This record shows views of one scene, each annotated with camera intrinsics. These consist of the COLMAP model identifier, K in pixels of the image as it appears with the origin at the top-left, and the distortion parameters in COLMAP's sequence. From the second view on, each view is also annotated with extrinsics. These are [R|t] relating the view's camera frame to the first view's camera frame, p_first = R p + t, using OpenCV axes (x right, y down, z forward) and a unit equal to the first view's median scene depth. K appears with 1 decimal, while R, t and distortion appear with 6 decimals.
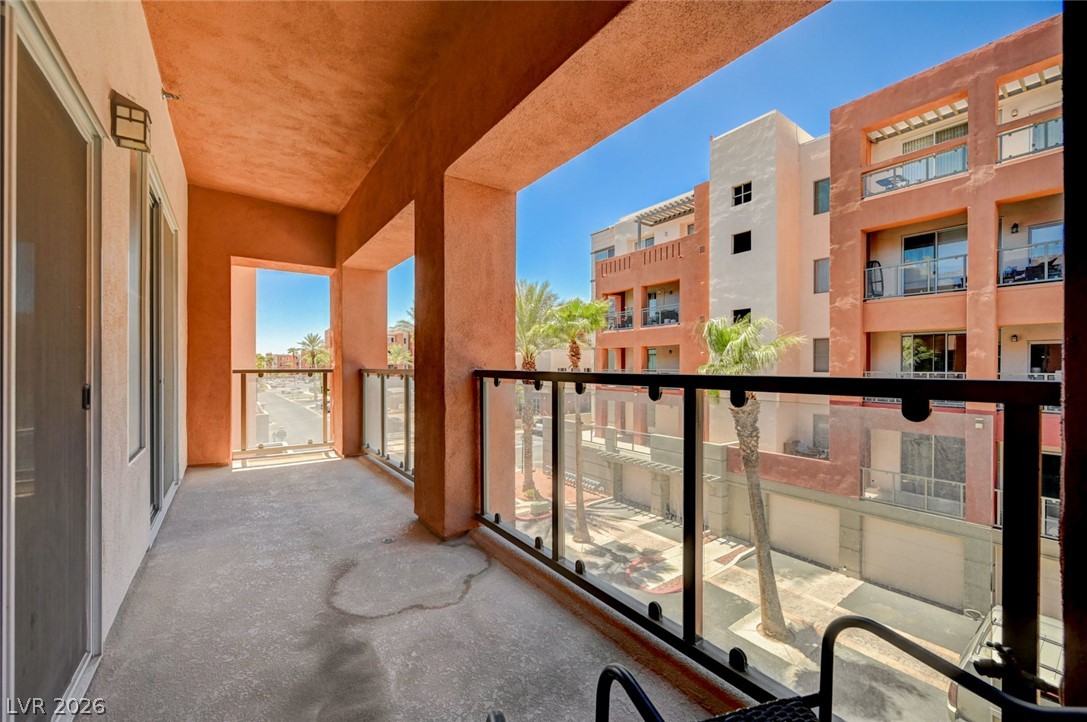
lens RADIAL K [[427.8, 0, 541.7], [0, 427.8, 365.7], [0, 0, 1]] dist [-0.001118, -0.000083]
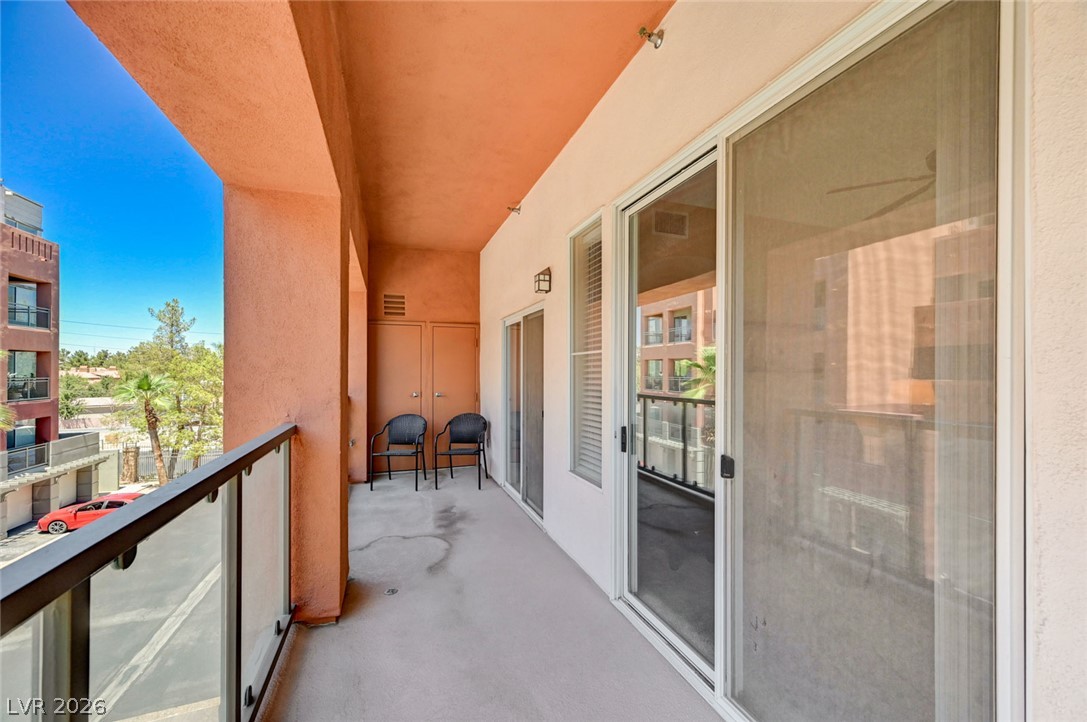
lens RADIAL K [[427.8, 0, 541.7], [0, 427.8, 365.7], [0, 0, 1]] dist [-0.001118, -0.000083]
pose [[-0.958930, -0.002259, 0.283635, -1.318174], [-0.002693, 0.999996, -0.001138, -0.148926], [-0.283632, -0.001855, -0.958932, 2.512858]]
